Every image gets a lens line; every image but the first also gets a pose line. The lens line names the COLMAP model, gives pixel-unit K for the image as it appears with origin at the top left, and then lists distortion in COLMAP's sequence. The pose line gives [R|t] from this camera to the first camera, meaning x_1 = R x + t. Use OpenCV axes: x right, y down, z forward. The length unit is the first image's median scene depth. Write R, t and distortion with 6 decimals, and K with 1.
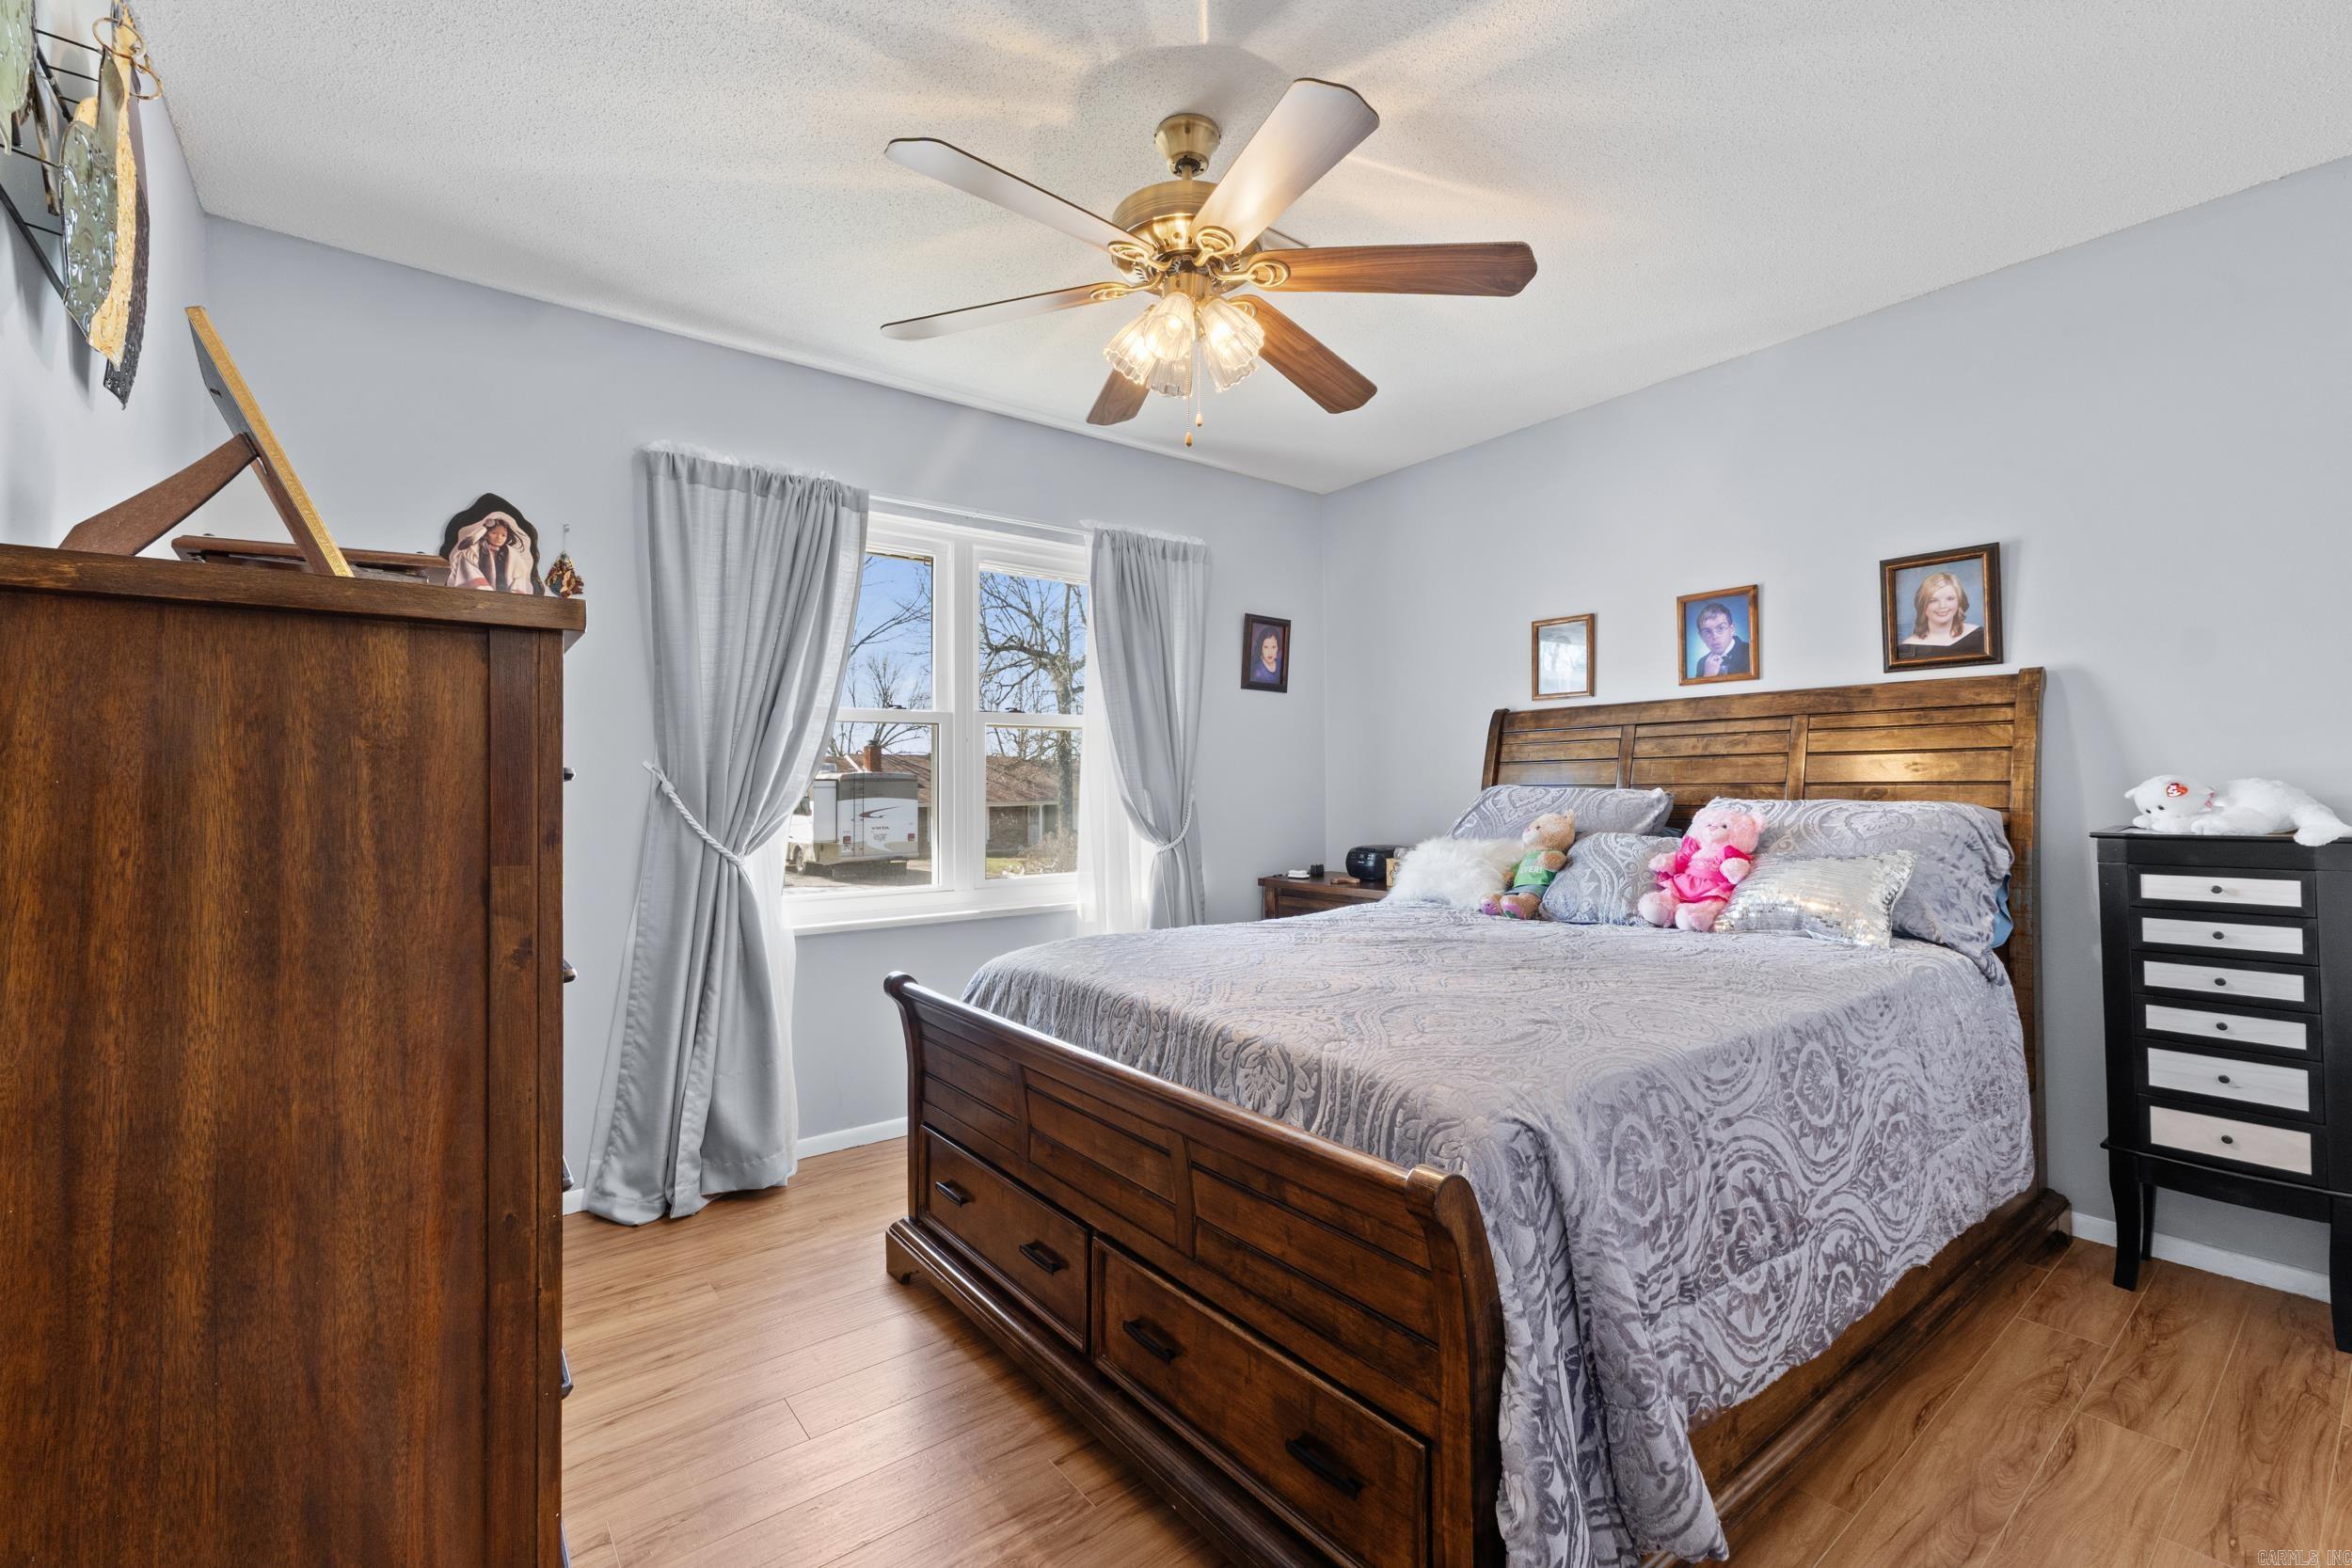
lens RADIAL K [[987.0, 0, 1180.6], [0, 987.0, 782.3], [0, 0, 1]] dist [0.001538, 0.000151]
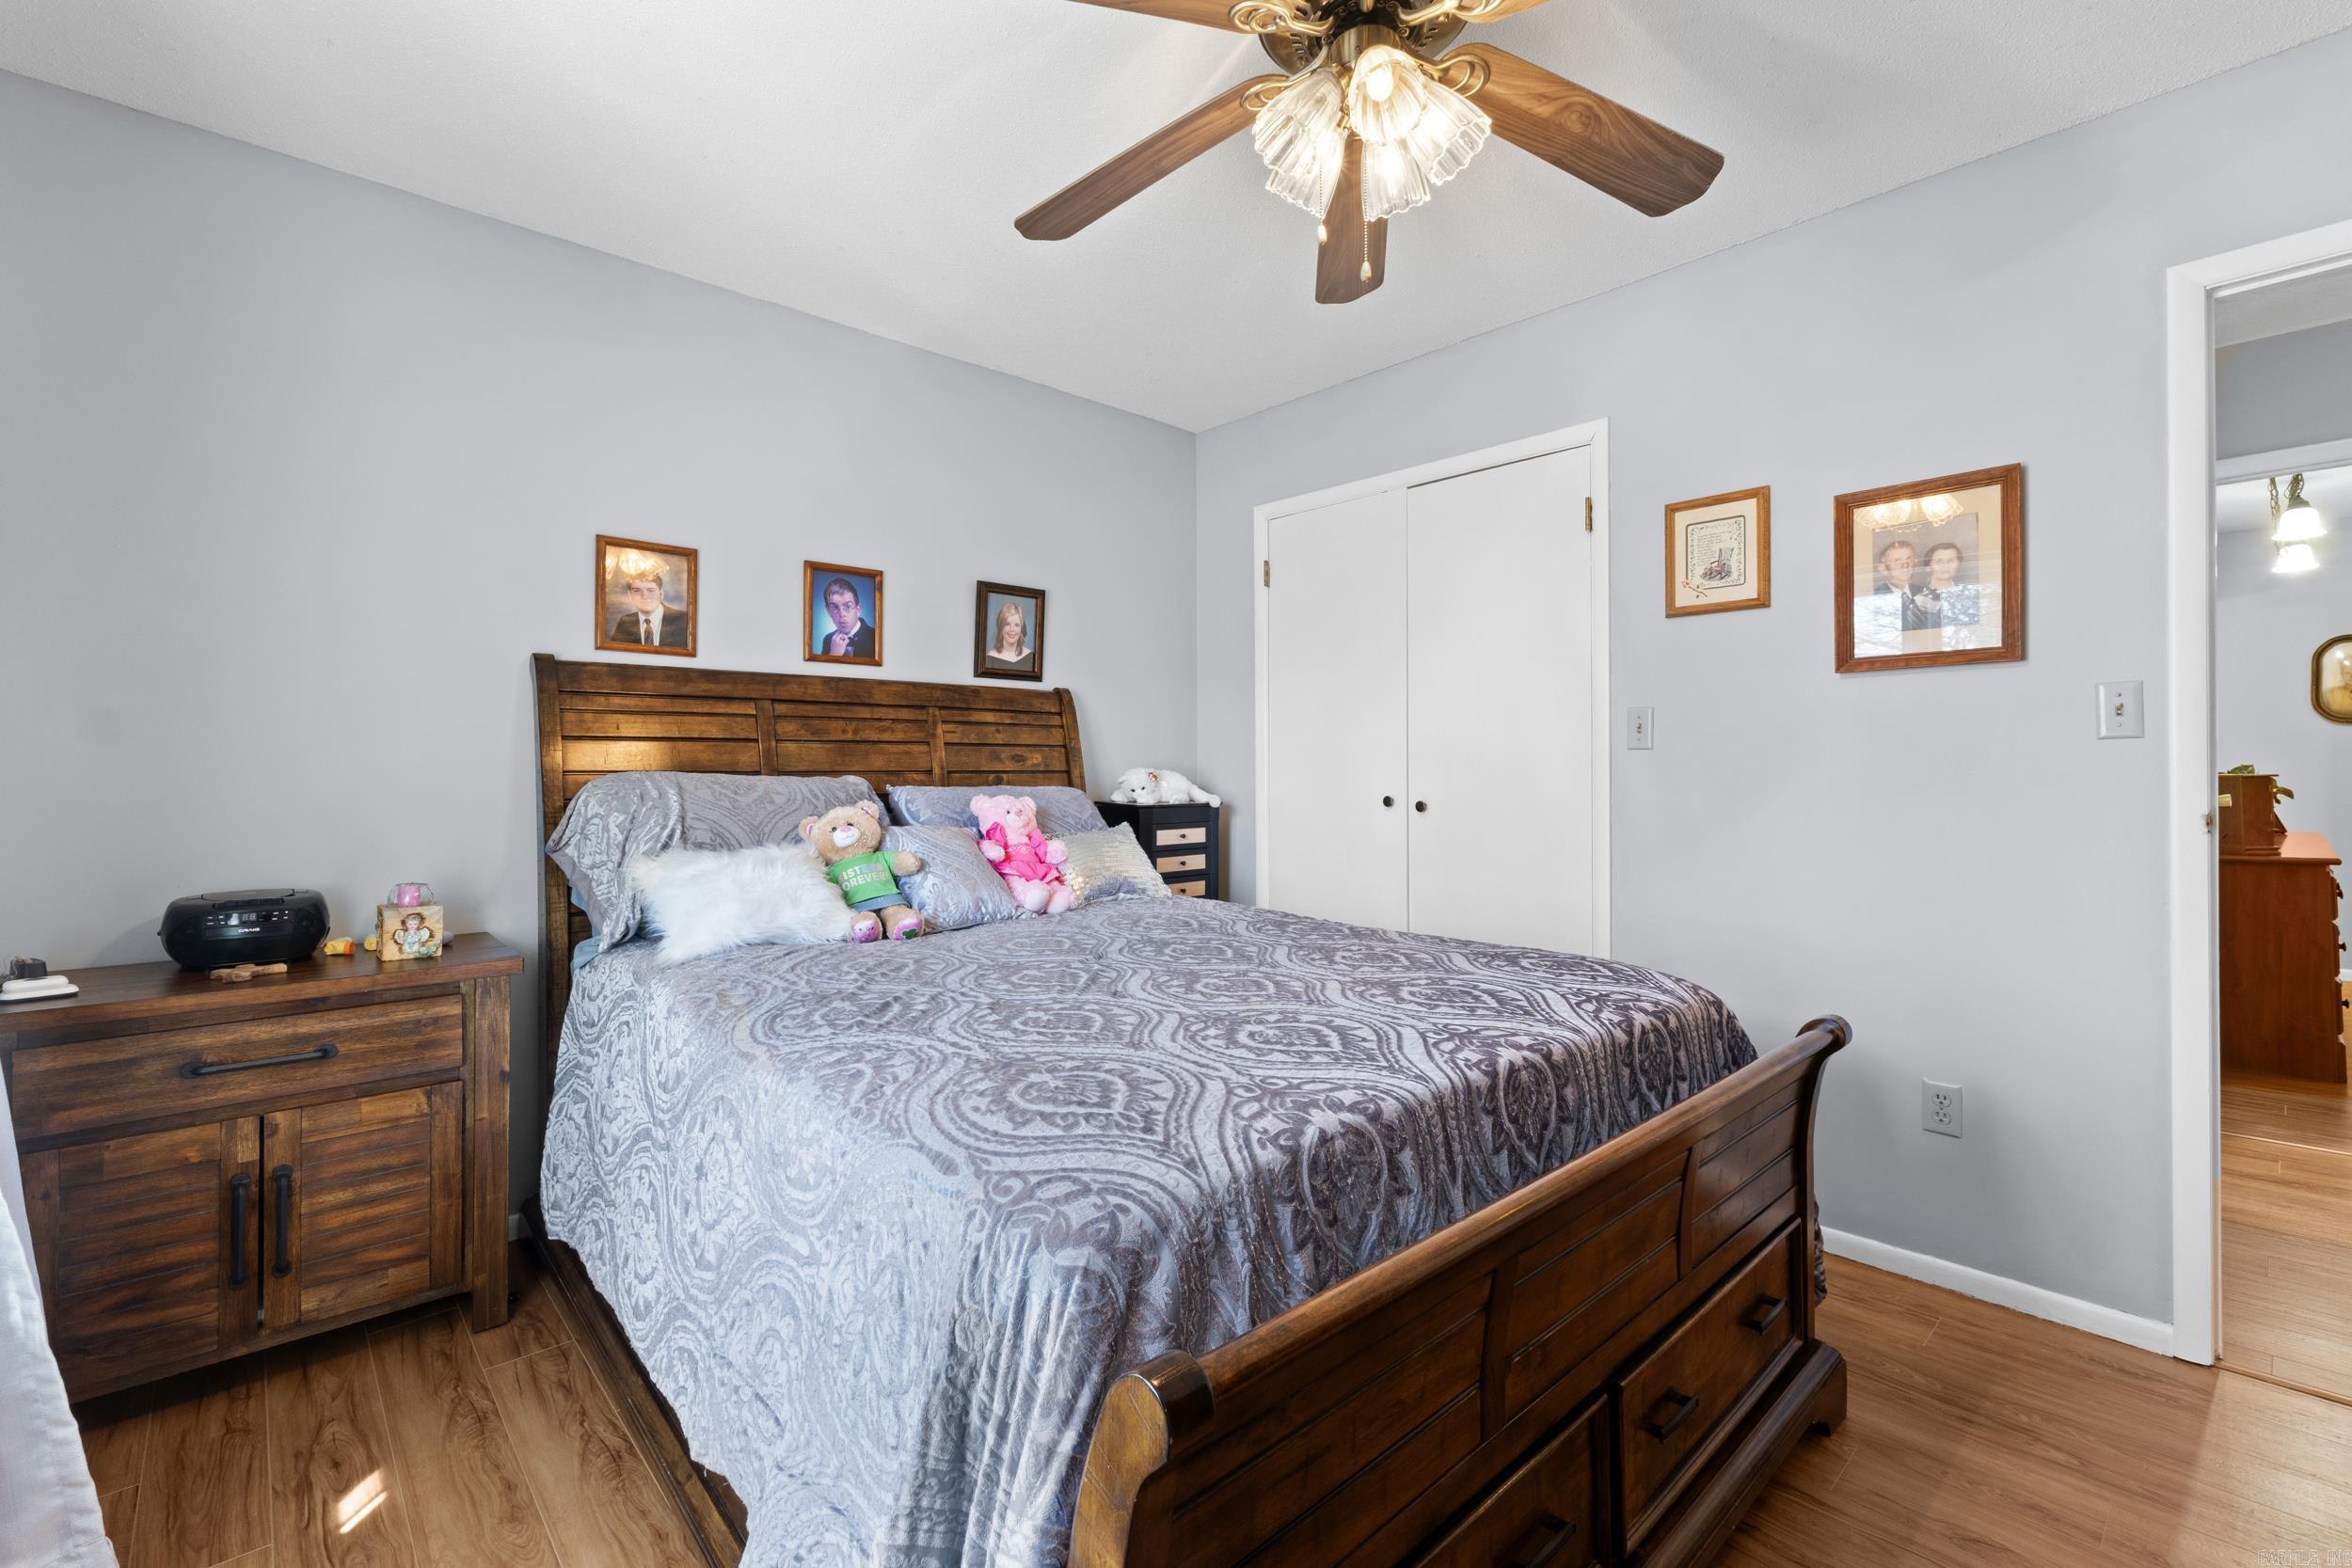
lens RADIAL K [[987.0, 0, 1180.6], [0, 987.0, 782.3], [0, 0, 1]] dist [0.001538, 0.000151]
pose [[-0.059087, 0.002665, 0.998249, -0.421855], [0.001868, 0.999995, -0.002559, 0.014943], [-0.998251, 0.001714, -0.059092, 0.759634]]
